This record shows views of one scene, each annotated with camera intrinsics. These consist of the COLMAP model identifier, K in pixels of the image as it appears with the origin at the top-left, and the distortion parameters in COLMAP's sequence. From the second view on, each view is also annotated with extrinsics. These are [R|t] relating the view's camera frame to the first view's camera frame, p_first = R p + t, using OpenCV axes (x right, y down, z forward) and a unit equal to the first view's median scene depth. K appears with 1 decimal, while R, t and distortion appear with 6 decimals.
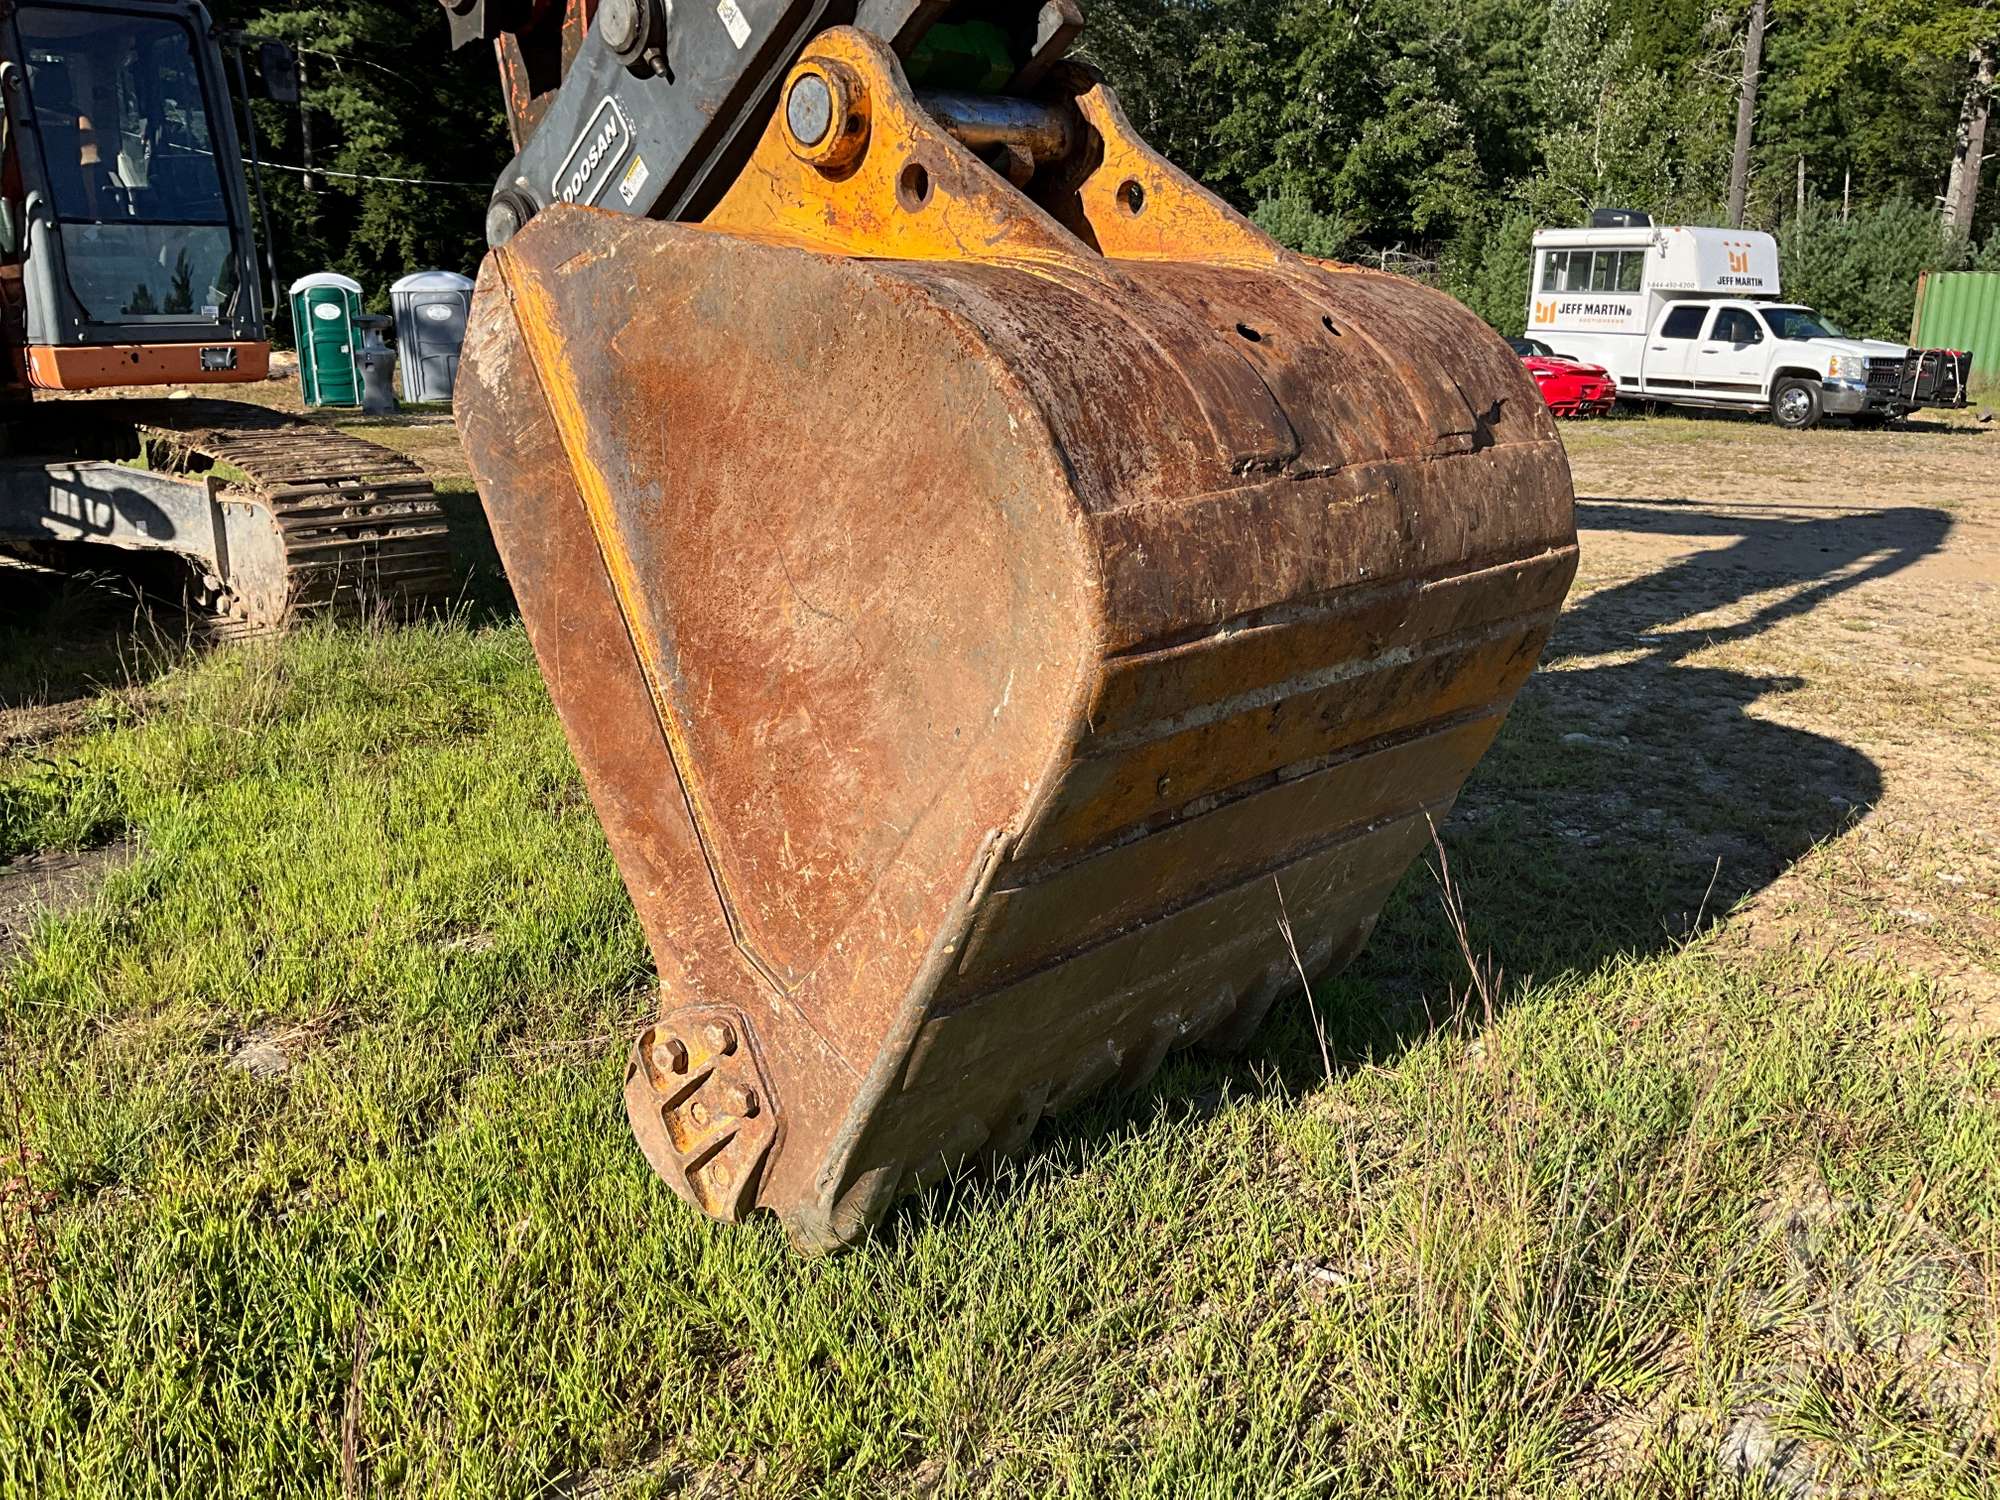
lens RADIAL K [[1669.8, 0, 995.5], [0, 1669.8, 749.8], [0, 0, 1]] dist [0.014282, -0.050657]
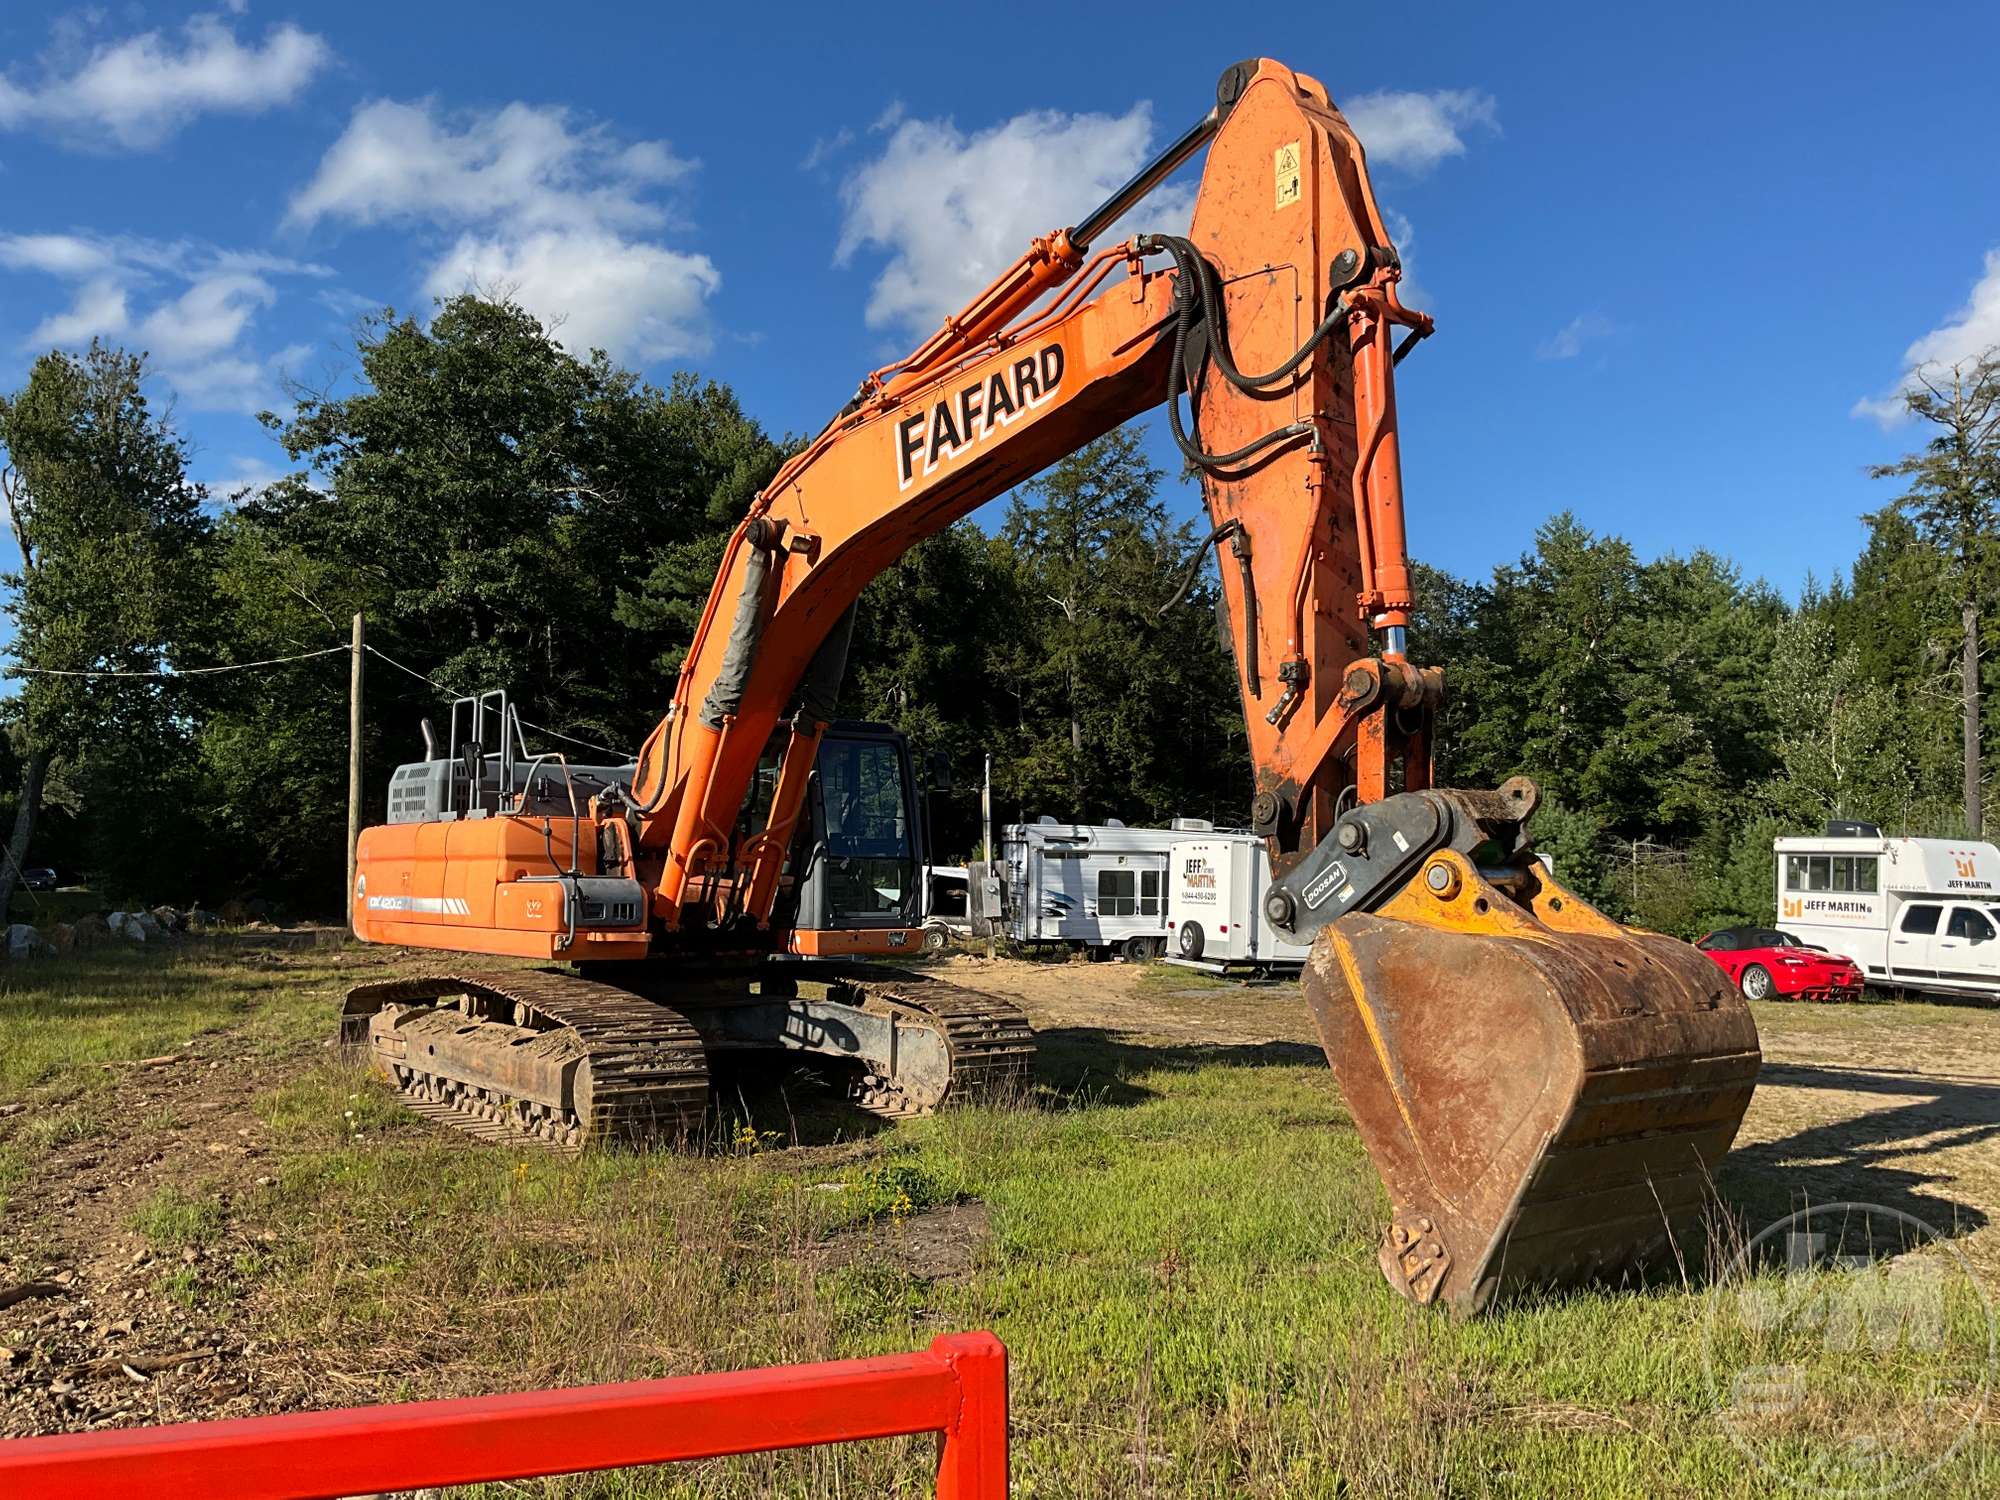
lens RADIAL K [[1644.2, 0, 1004.1], [0, 1644.2, 737.4], [0, 0, 1]] dist [0.124625, -0.240571]
pose [[0.990243, 0.003538, -0.139308, -0.046860], [-0.050185, 0.941657, -0.332810, 0.036340], [0.130003, 0.336554, 0.932647, -0.181590]]
